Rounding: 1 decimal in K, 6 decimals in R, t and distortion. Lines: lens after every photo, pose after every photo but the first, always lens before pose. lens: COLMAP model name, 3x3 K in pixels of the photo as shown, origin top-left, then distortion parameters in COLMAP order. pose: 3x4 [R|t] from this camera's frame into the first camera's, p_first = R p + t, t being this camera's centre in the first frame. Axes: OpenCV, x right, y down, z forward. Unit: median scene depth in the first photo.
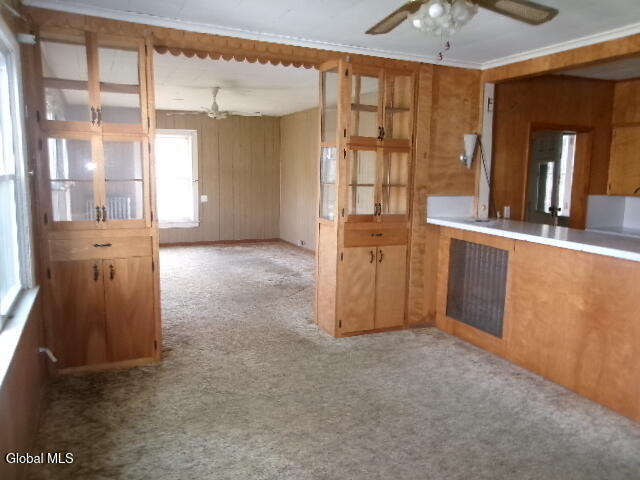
lens RADIAL K [[496.8, 0, 319.5], [0, 496.8, 240.0], [0, 0, 1]] dist [-0.011551, -0.001195]
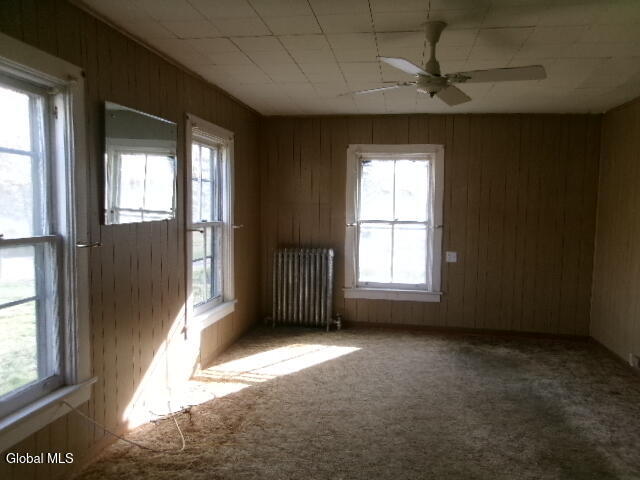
lens RADIAL K [[505.8, 0, 321.9], [0, 505.8, 235.4], [0, 0, 1]] dist [-0.003967, 0.006531]
pose [[0.836344, 0.040127, -0.546735, -0.028737], [-0.086865, 0.994418, -0.059895, -0.059273], [0.541280, 0.097585, 0.835161, 0.404187]]
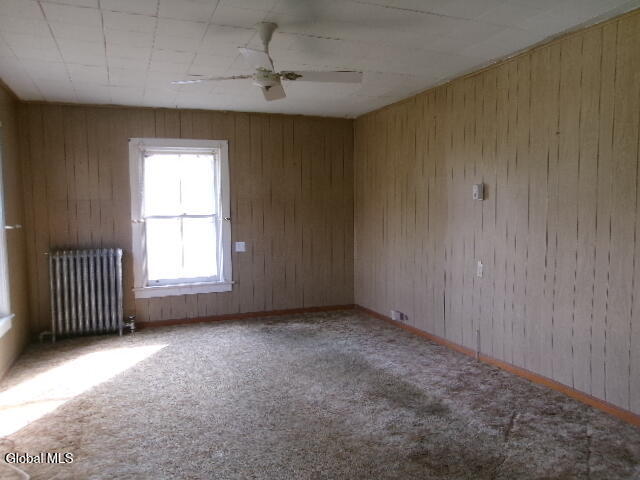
lens RADIAL K [[505.8, 0, 321.9], [0, 505.8, 235.4], [0, 0, 1]] dist [-0.003967, 0.006531]
pose [[0.998214, -0.025309, -0.054114, -0.092953], [0.020729, 0.996286, -0.083579, -0.041617], [0.056029, 0.082308, 0.995031, 0.361928]]
